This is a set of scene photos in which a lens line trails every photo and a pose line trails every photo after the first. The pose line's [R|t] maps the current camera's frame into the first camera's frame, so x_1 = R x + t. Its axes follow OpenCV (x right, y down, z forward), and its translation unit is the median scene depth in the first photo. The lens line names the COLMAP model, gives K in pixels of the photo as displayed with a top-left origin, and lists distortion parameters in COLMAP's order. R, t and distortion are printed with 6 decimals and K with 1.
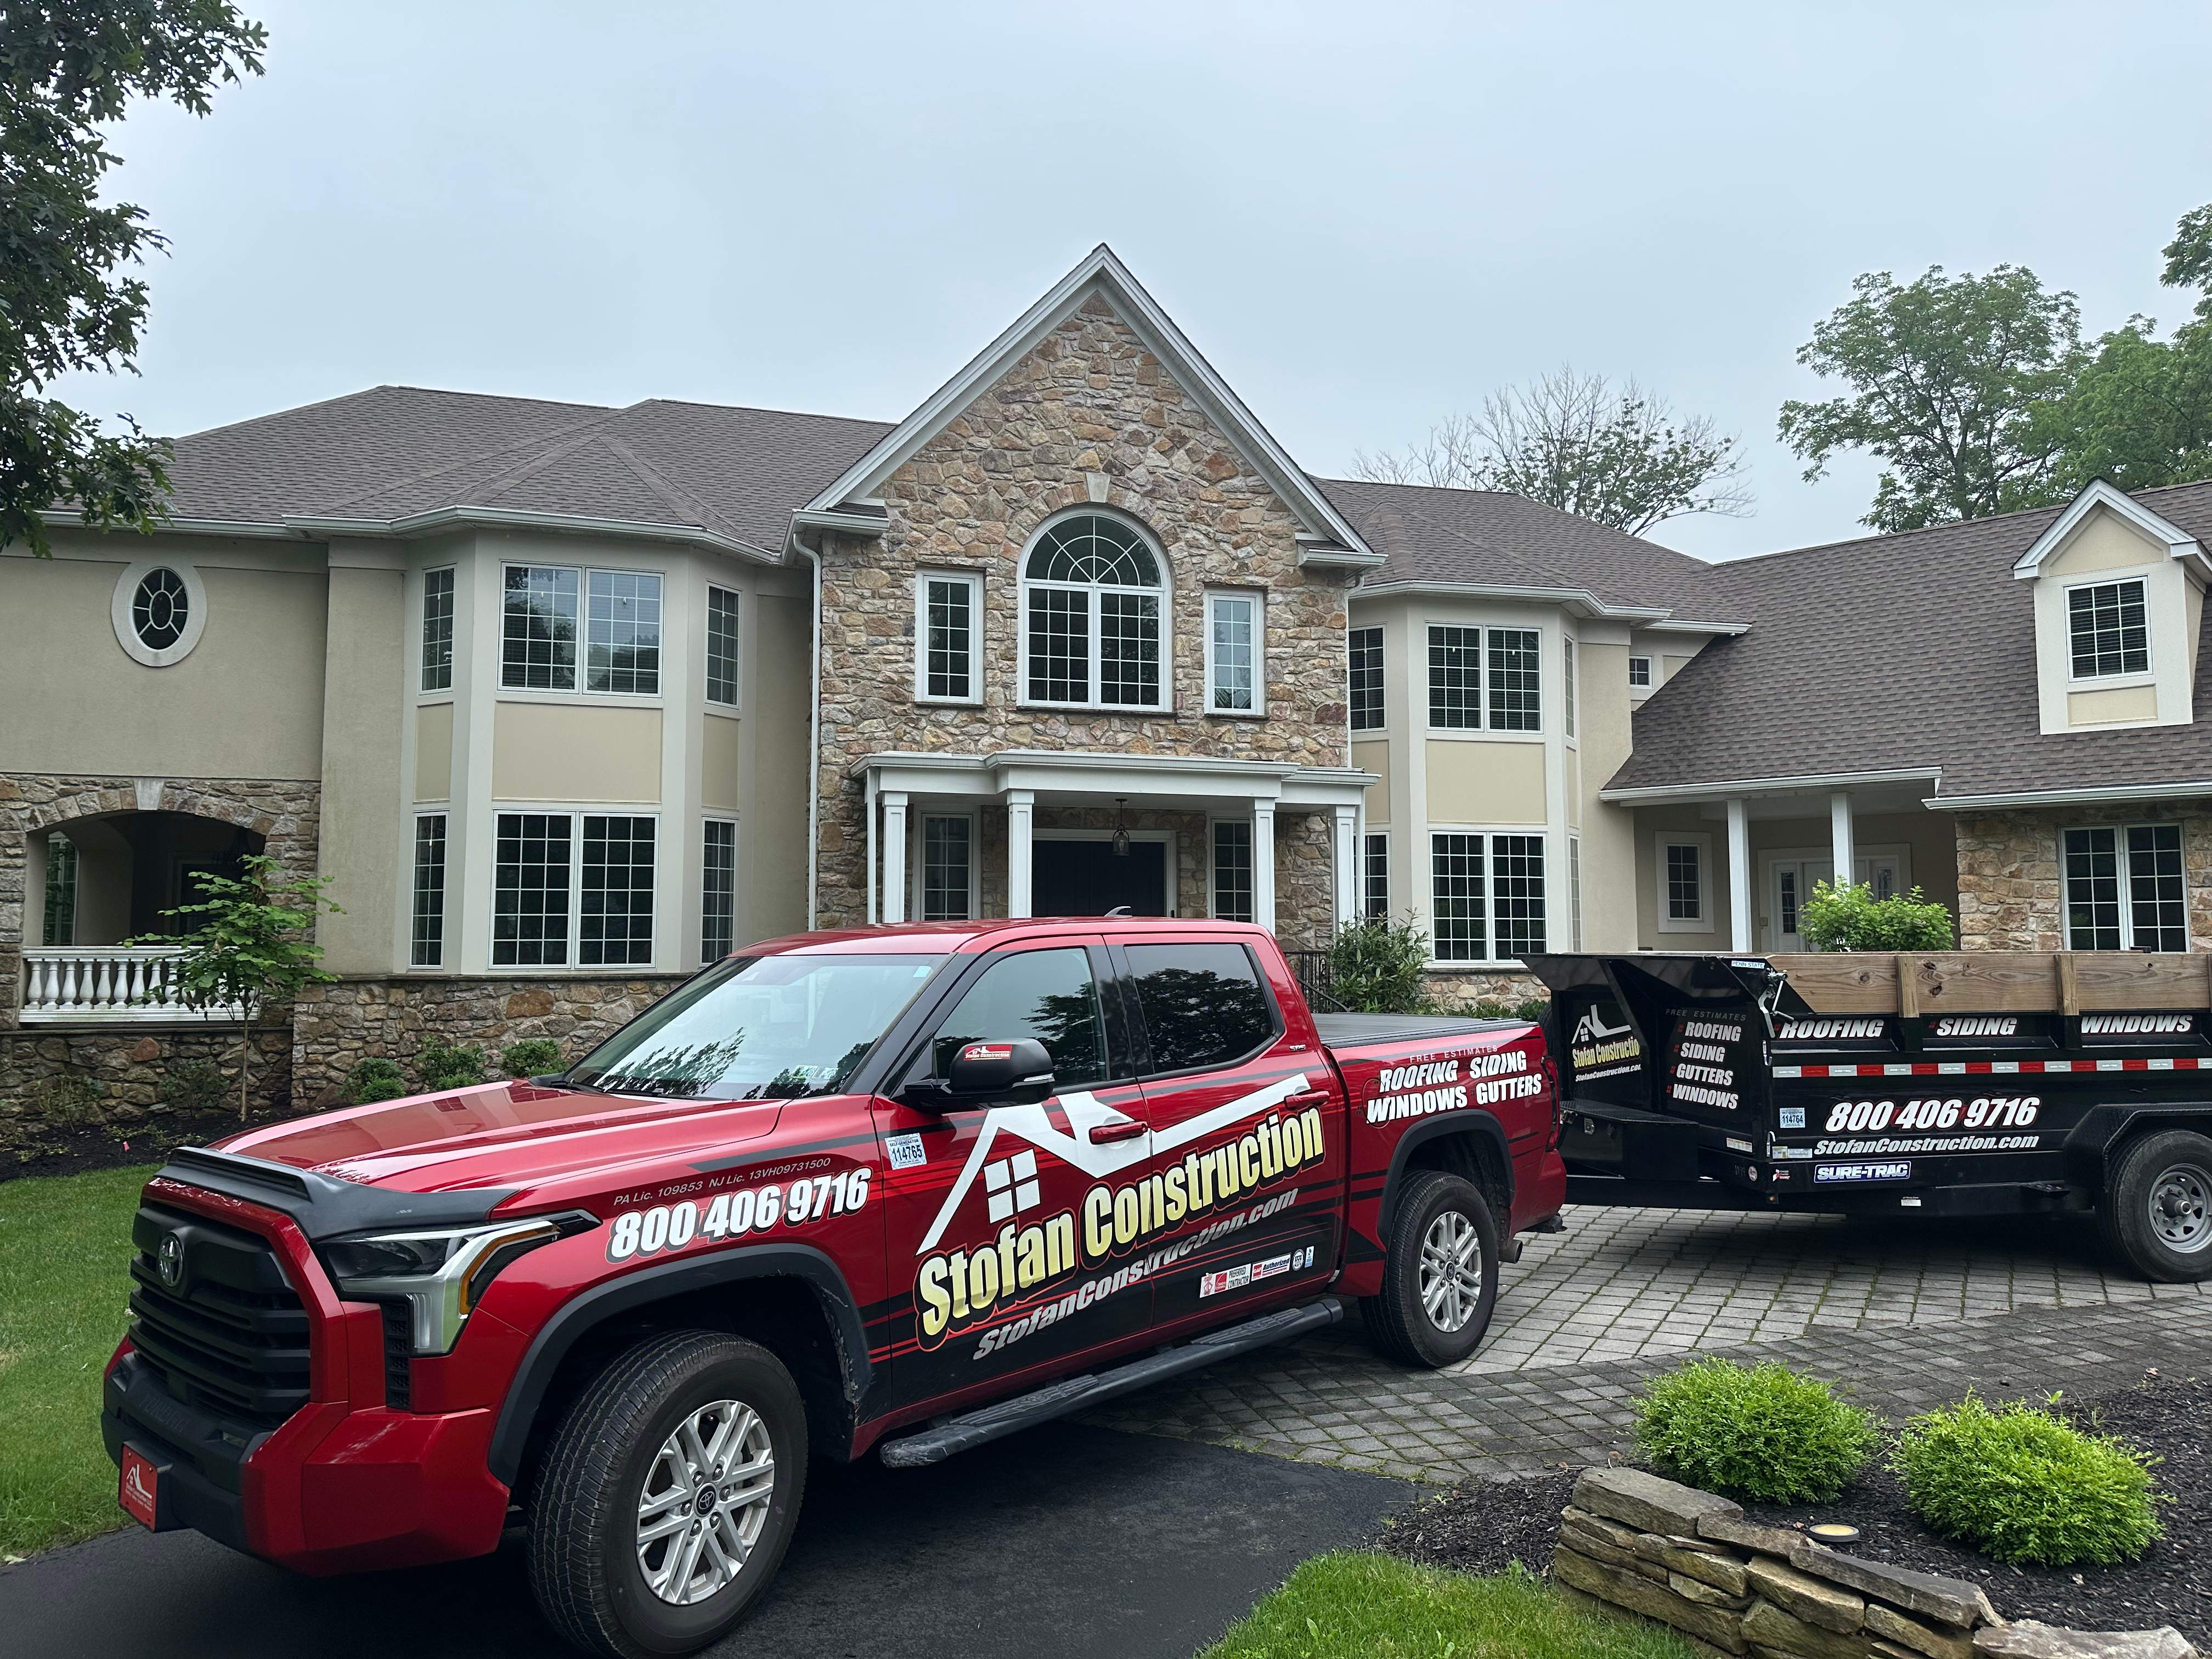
lens RADIAL K [[1534.9, 0, 1114.1], [0, 1534.9, 810.4], [0, 0, 1]] dist [0.177202, -0.342786]
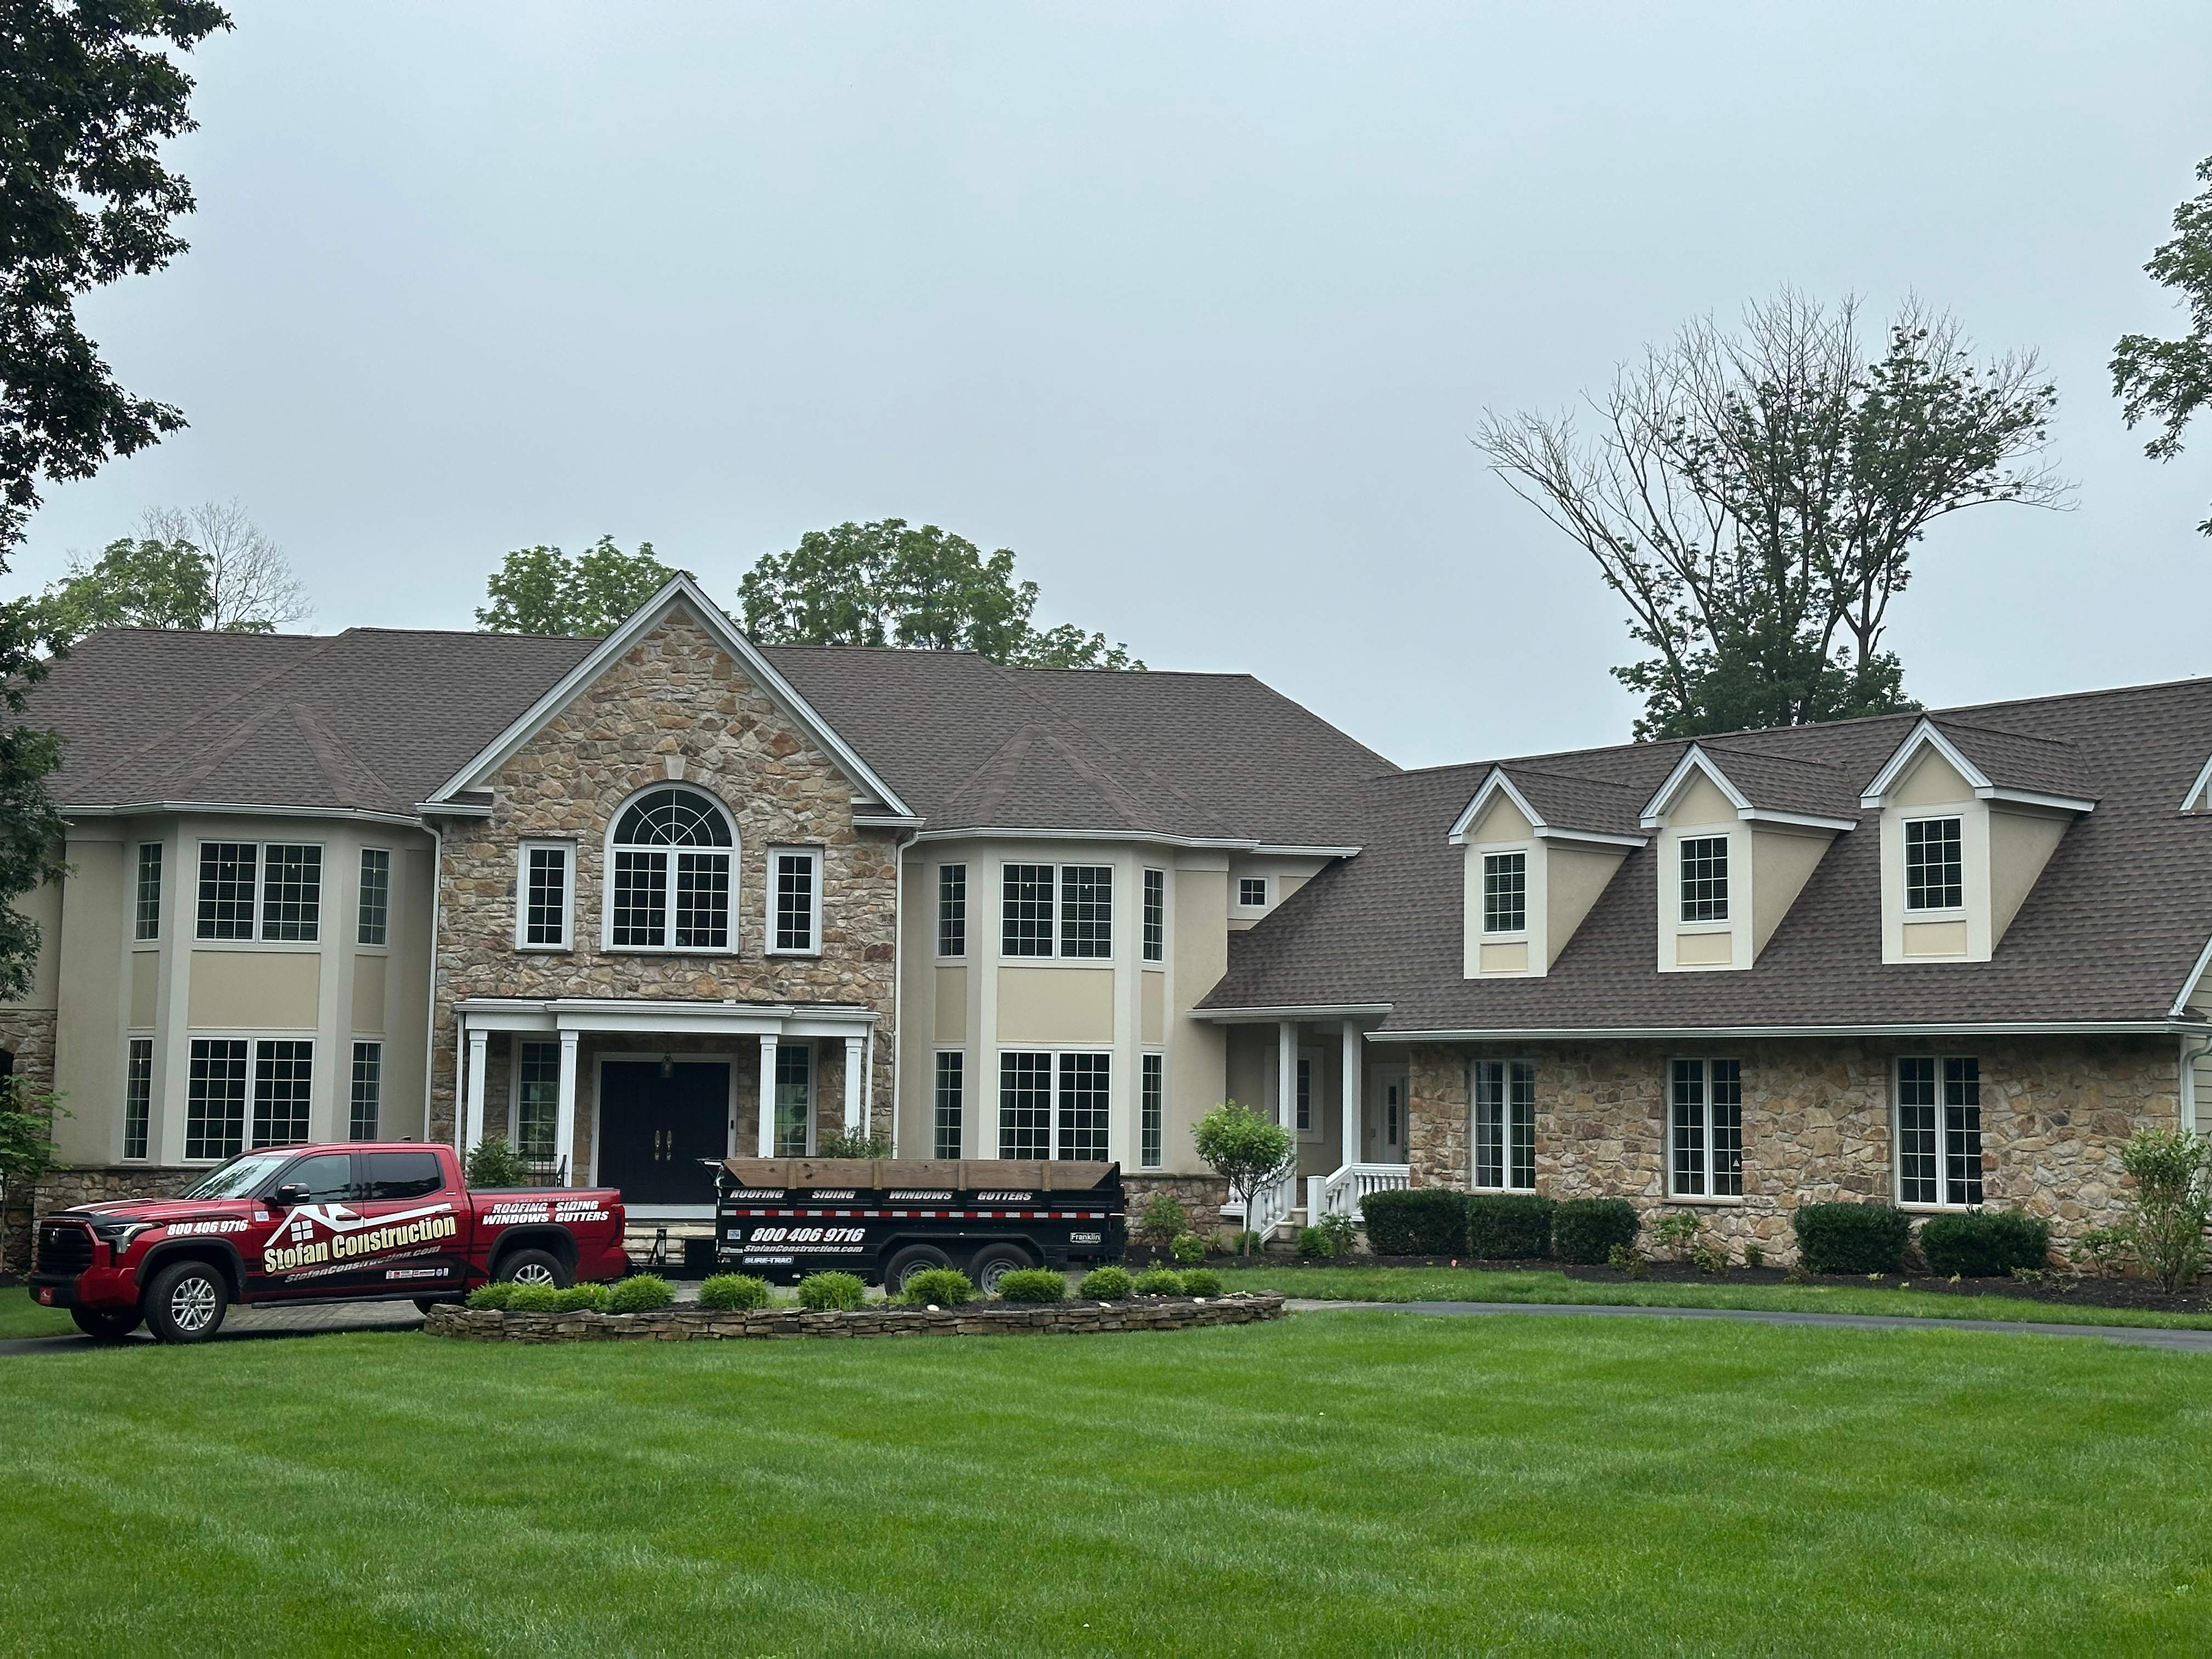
lens RADIAL K [[3067.4, 0, 1090.0], [0, 3067.4, 804.6], [0, 0, 1]] dist [0.151731, -0.110111]
pose [[0.992229, 0.001860, -0.124411, 0.616694], [-0.004461, 0.999777, -0.020637, -0.133562], [0.124345, 0.021032, 0.992016, -1.356154]]
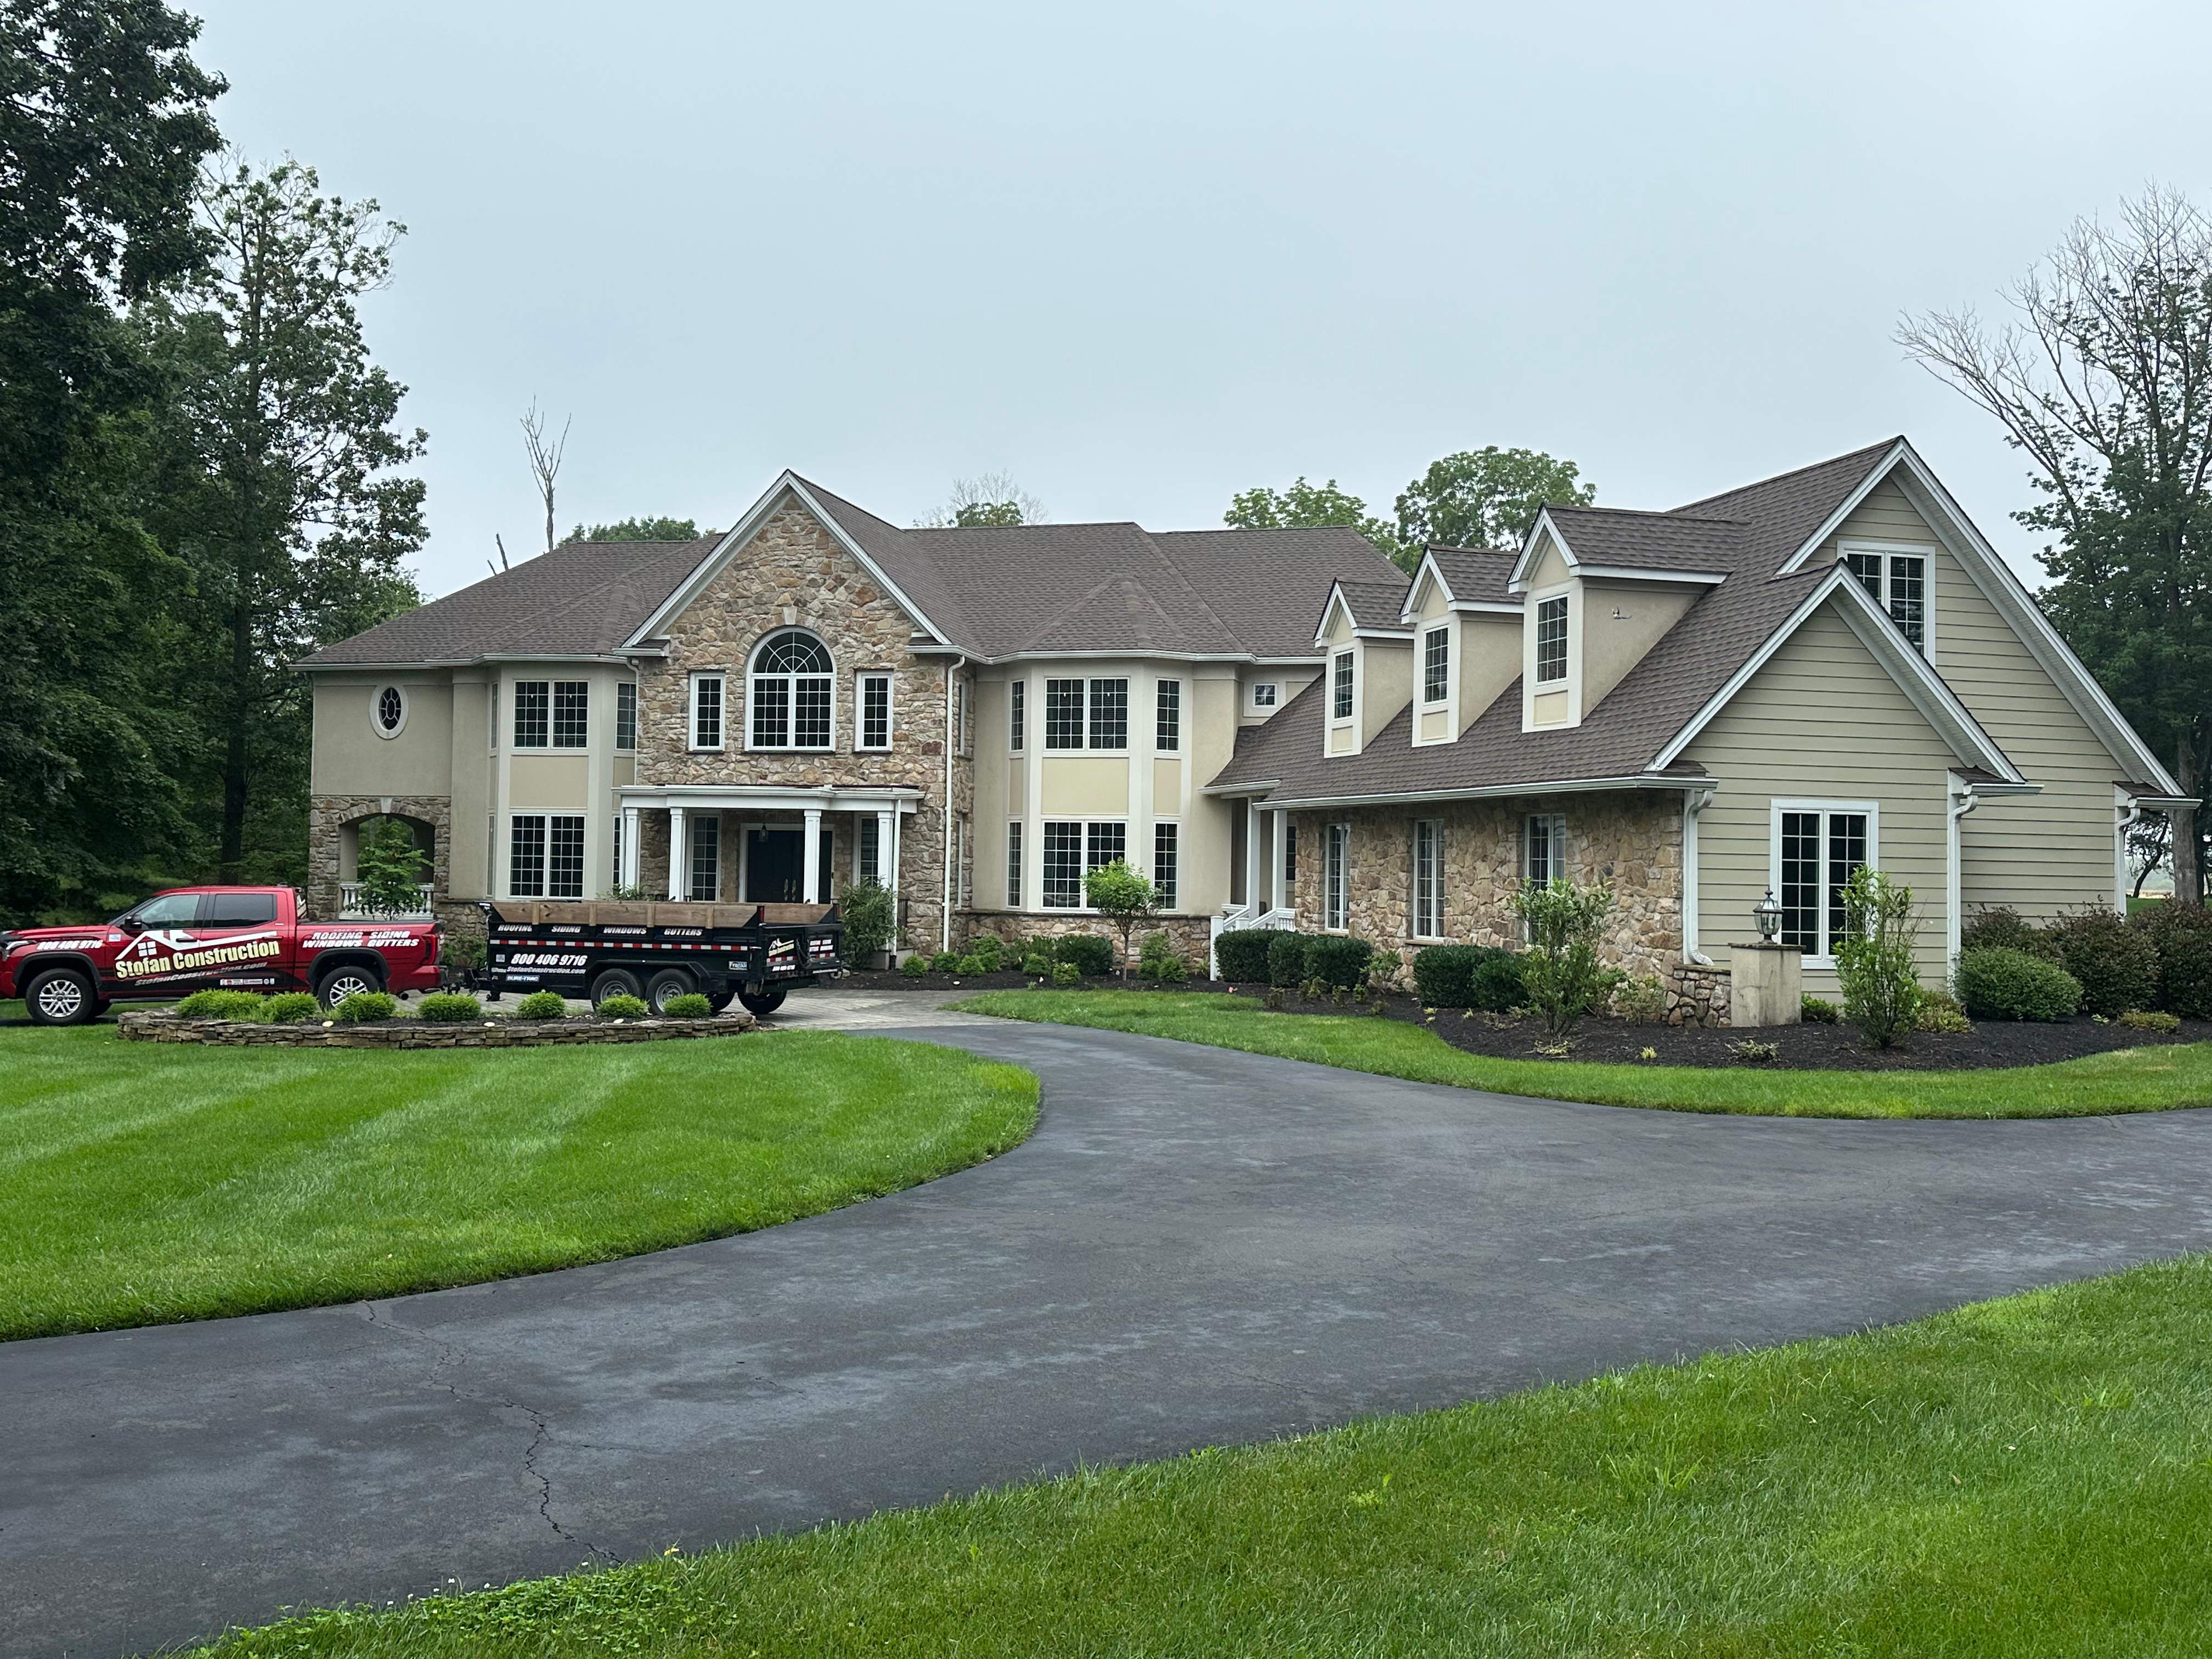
lens RADIAL K [[1962.8, 0, 1112.1], [0, 1962.8, 805.6], [0, 0, 1]] dist [0.173484, -0.339645]
pose [[0.860782, -0.000510, -0.508973, 1.372612], [0.025308, 0.998805, 0.041802, -0.087022], [0.508344, -0.048864, 0.859767, -0.652310]]
